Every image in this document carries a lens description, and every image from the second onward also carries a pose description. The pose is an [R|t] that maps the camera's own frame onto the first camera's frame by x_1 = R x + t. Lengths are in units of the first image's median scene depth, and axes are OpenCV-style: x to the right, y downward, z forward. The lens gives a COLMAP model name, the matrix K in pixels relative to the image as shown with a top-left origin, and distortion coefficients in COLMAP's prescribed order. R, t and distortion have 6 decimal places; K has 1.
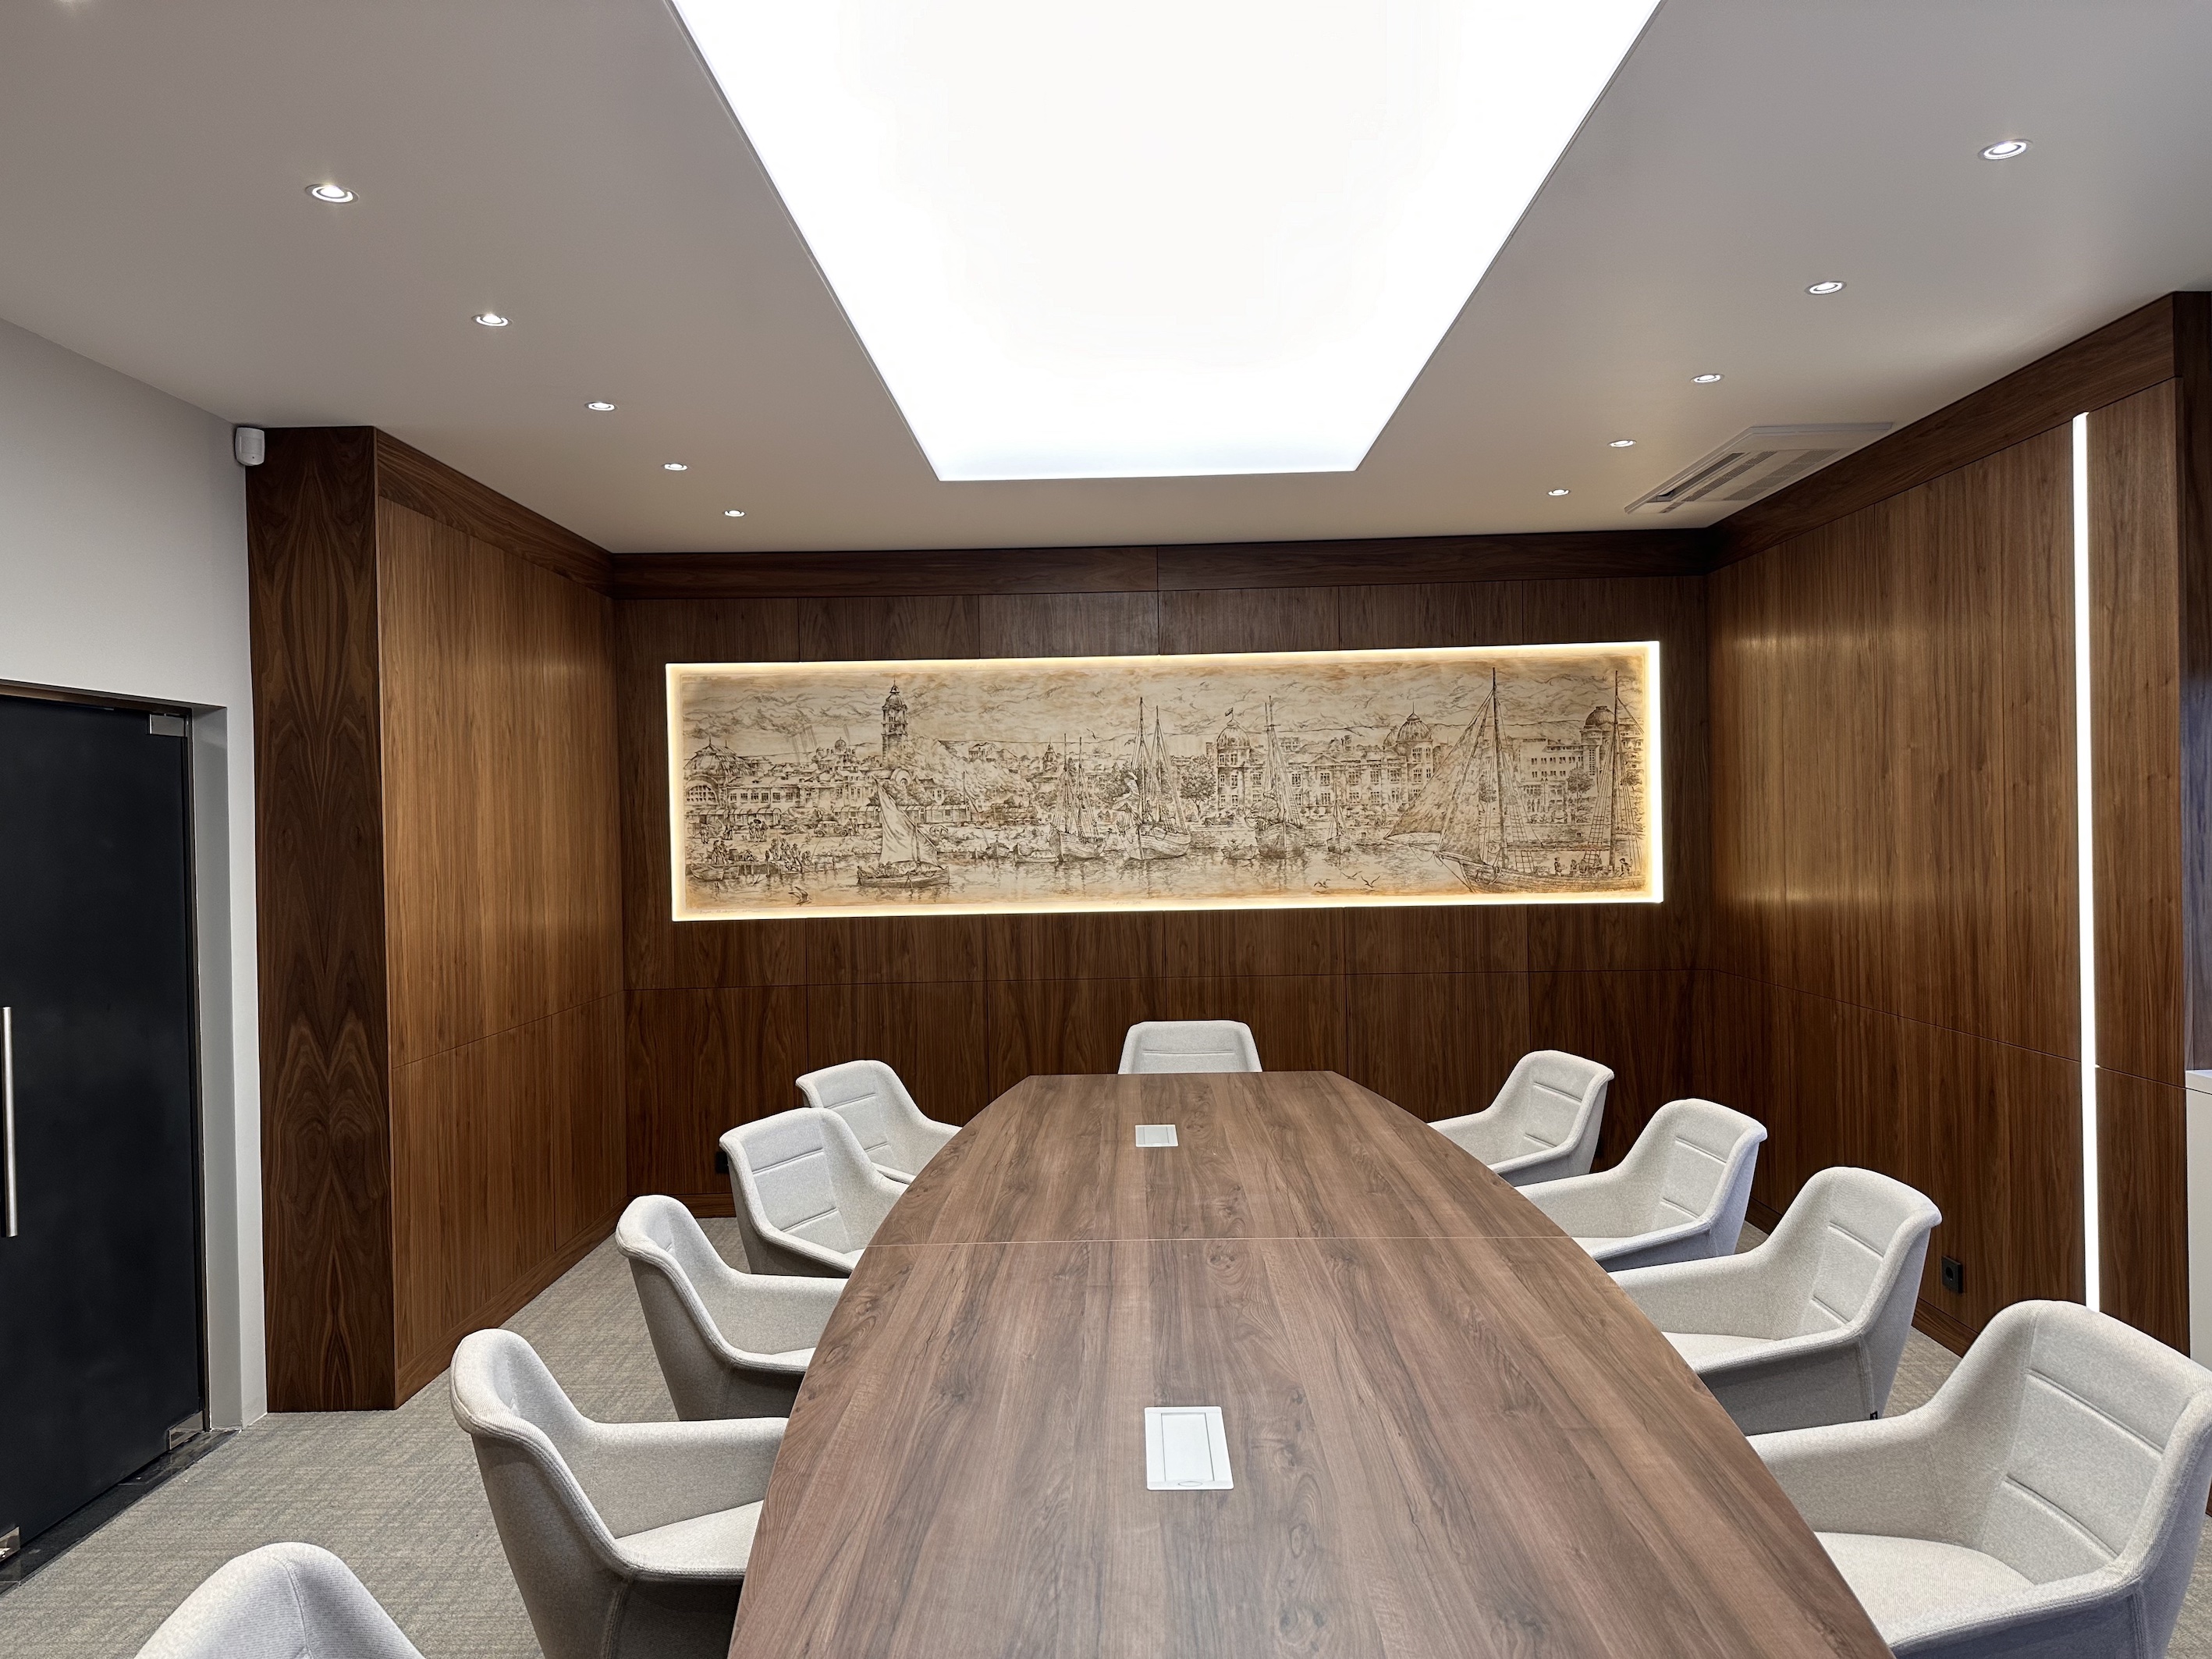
lens RADIAL K [[1538.0, 0, 1106.0], [0, 1538.0, 829.5], [0, 0, 1]] dist [0.037052, -0.045533]
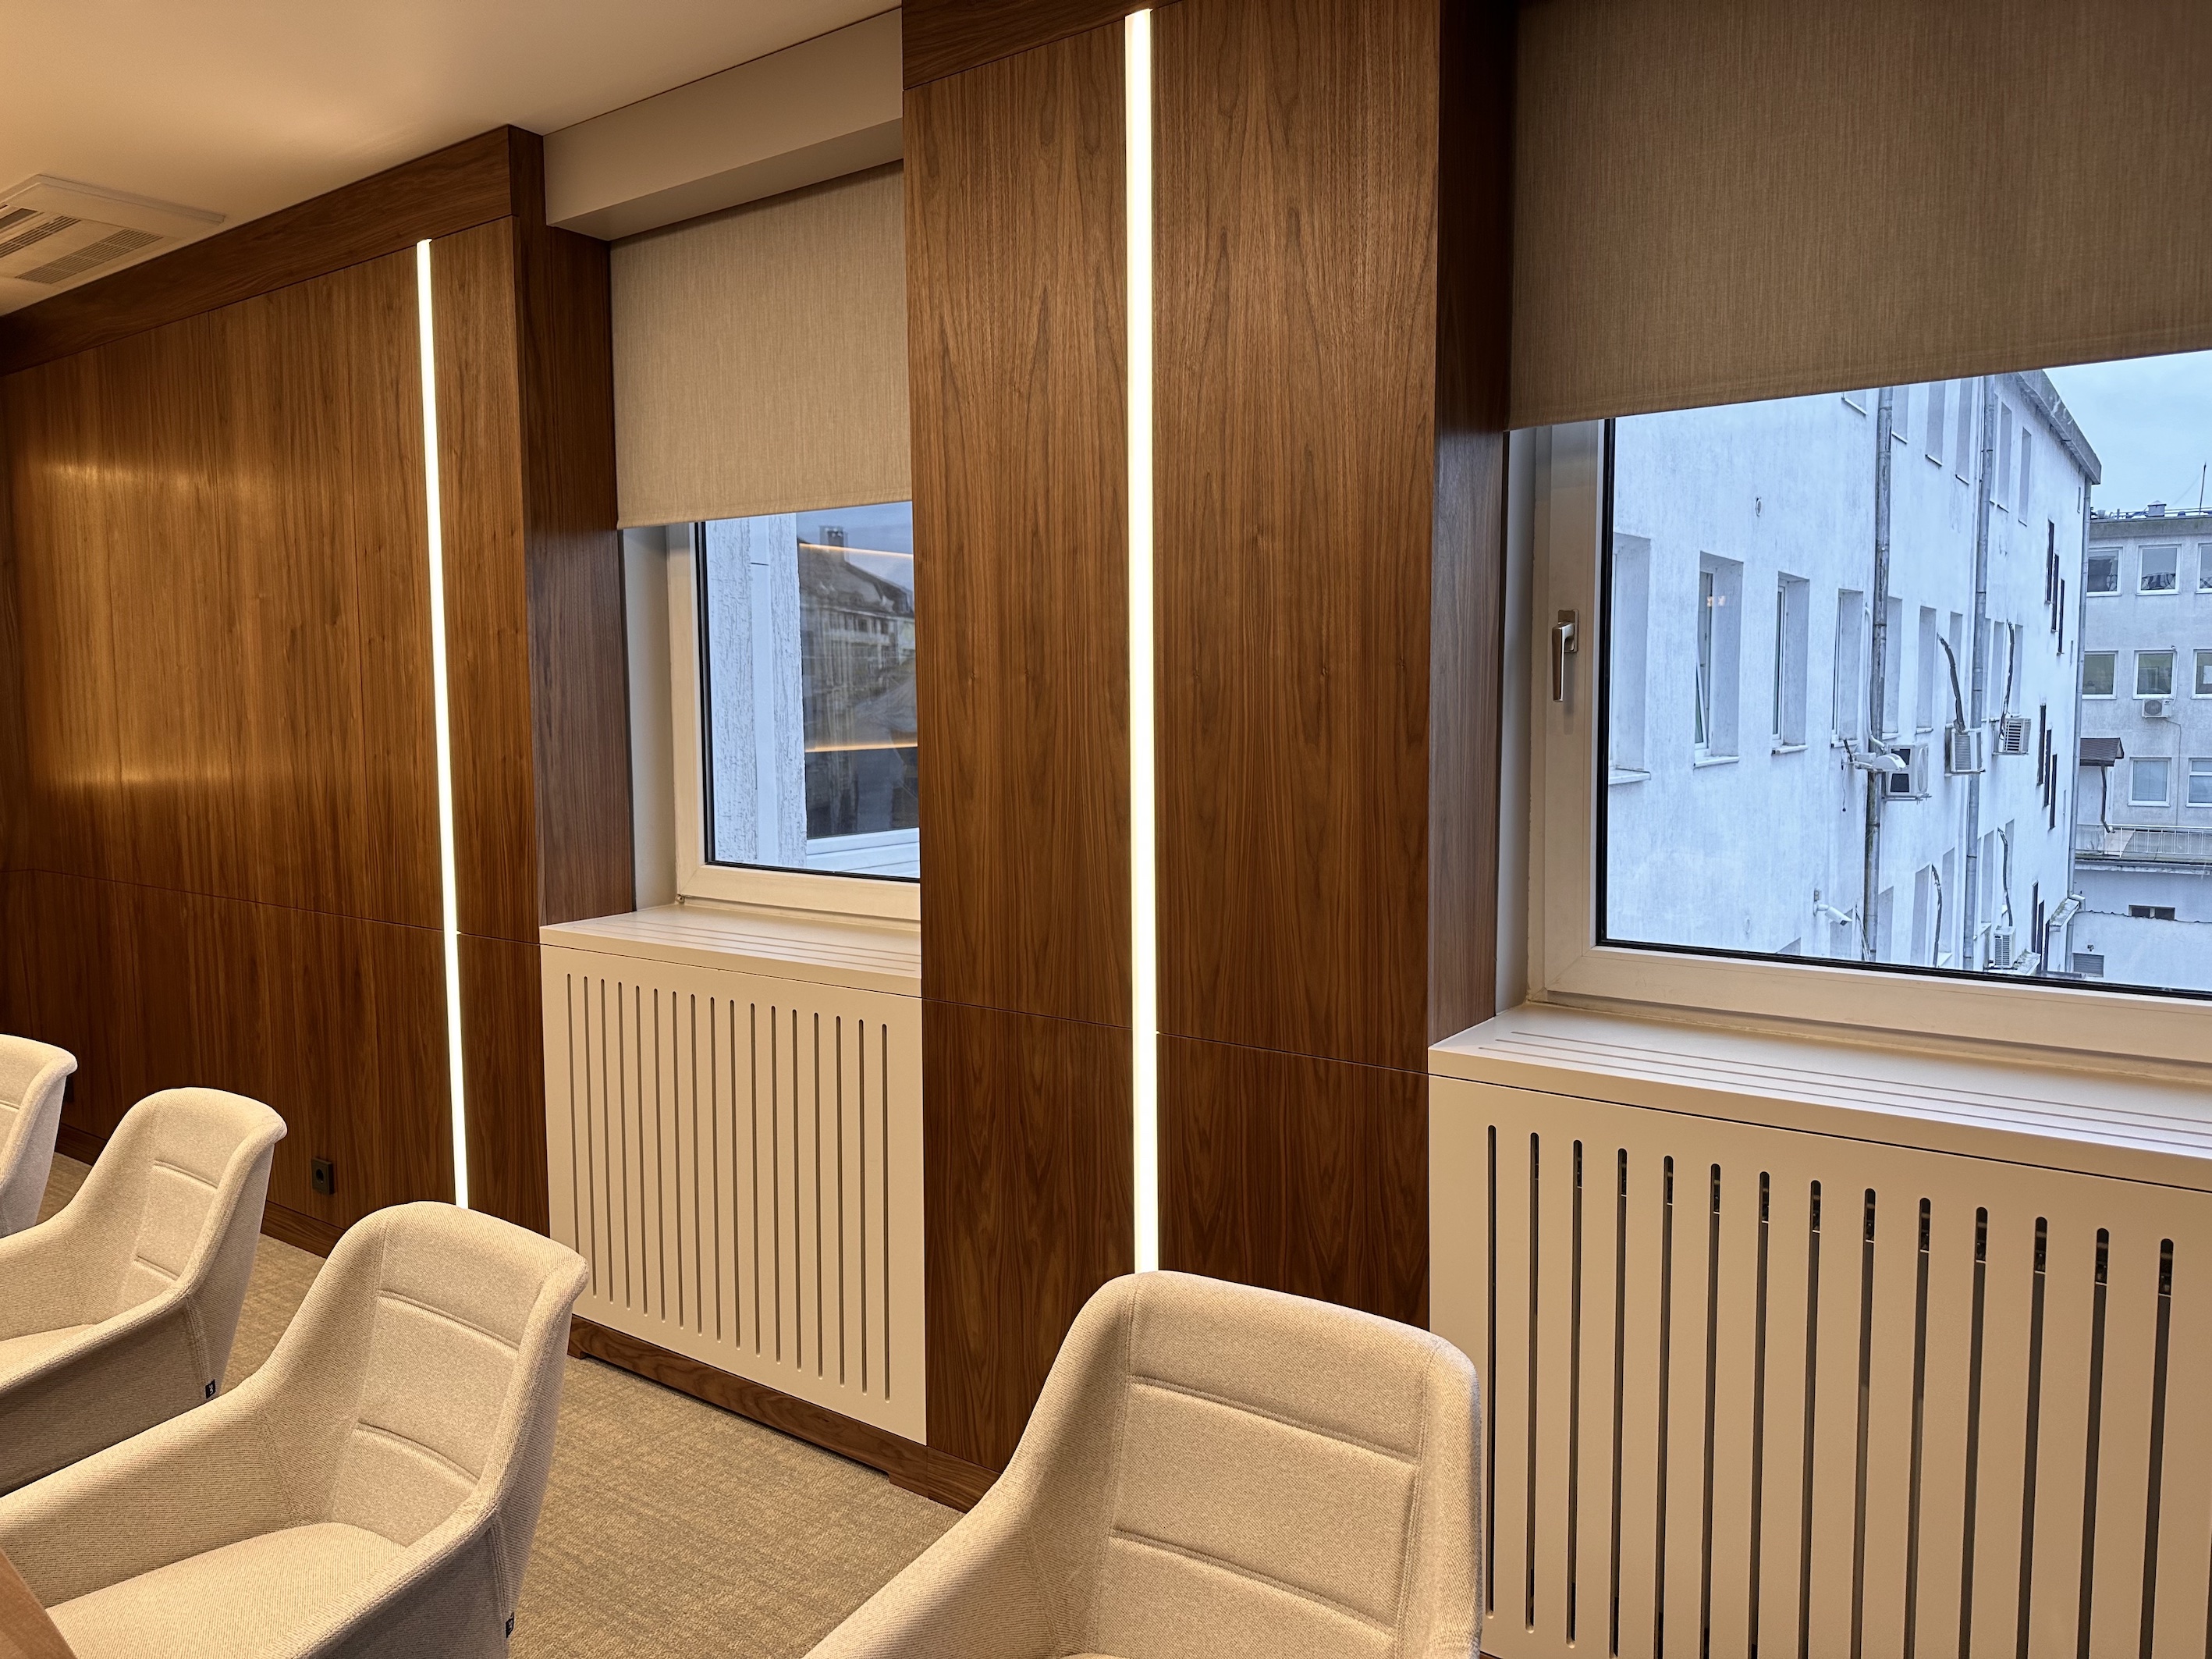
lens RADIAL K [[1542.9, 0, 1094.3], [0, 1542.9, 814.6], [0, 0, 1]] dist [0.045807, -0.055728]
pose [[0.581008, -0.048103, 0.812475, 0.070404], [0.001160, 0.998300, 0.058275, 0.019064], [-0.813897, -0.032916, 0.580076, 0.095714]]
